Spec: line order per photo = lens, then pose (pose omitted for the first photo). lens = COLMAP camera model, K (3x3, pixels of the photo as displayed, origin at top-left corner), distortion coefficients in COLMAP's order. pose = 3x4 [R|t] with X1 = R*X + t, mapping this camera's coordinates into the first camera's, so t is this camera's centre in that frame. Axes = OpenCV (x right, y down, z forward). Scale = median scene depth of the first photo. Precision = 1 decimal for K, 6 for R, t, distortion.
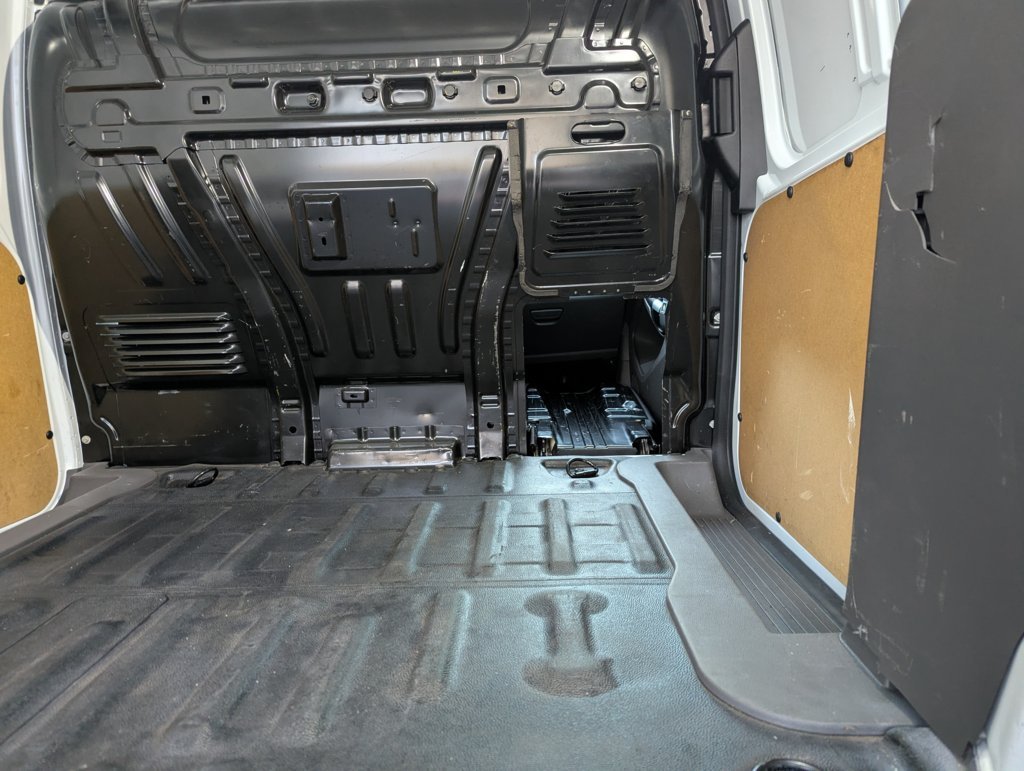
lens RADIAL K [[721.8, 0, 513.7], [0, 721.8, 385.9], [0, 0, 1]] dist [0.063712, -0.059521]
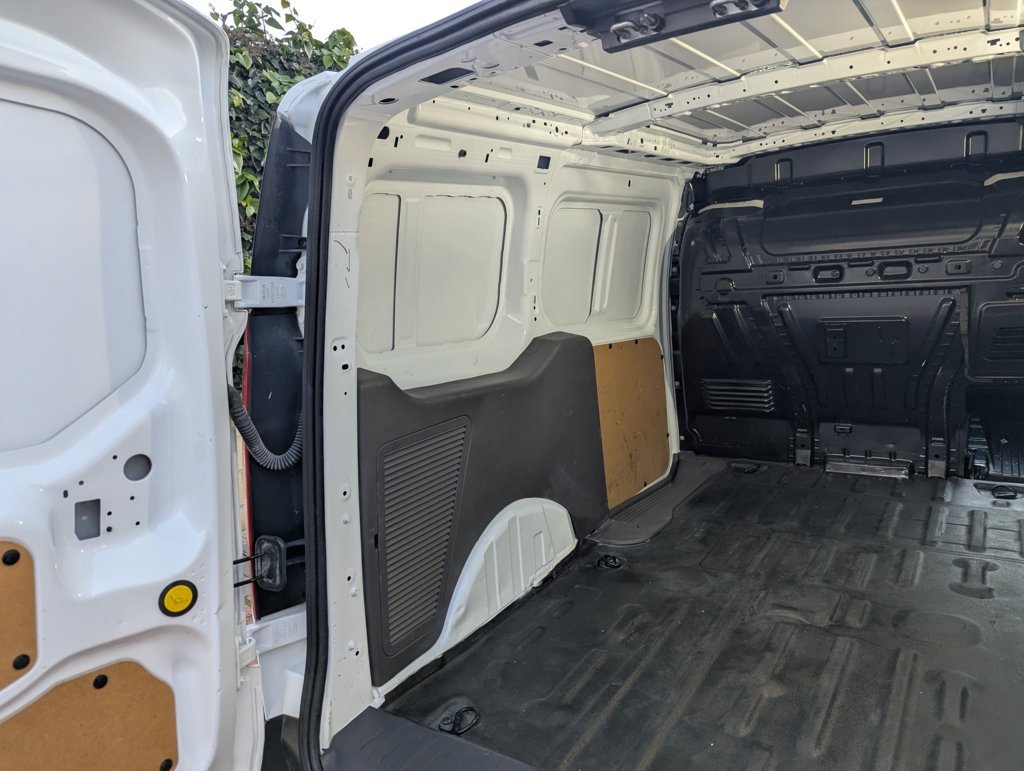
lens RADIAL K [[721.8, 0, 513.7], [0, 721.8, 385.9], [0, 0, 1]] dist [0.063712, -0.059521]
pose [[0.850370, 0.055453, -0.523255, 0.010857], [-0.022569, 0.997360, 0.069020, -0.204477], [0.525701, -0.046883, 0.849376, -0.909148]]
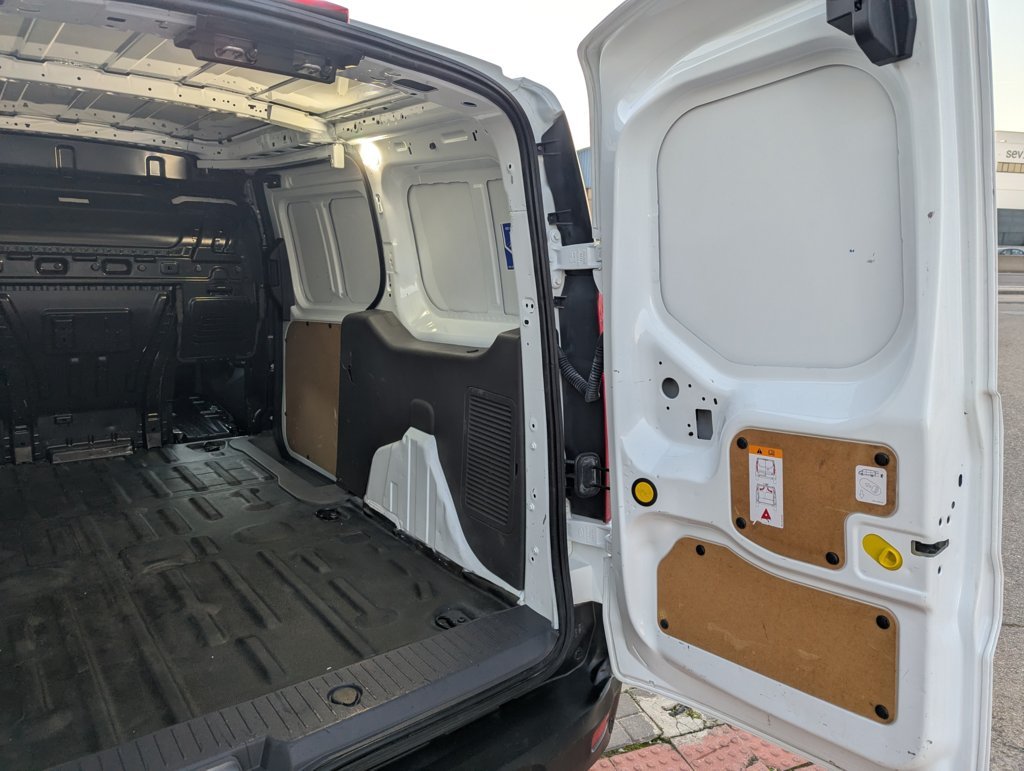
lens RADIAL K [[721.8, 0, 513.7], [0, 721.8, 385.9], [0, 0, 1]] dist [0.063712, -0.059521]
pose [[0.777264, -0.058277, 0.626470, -0.520687], [0.028905, 0.997957, 0.056973, -0.147914], [-0.628510, -0.026175, 0.777361, -1.115601]]
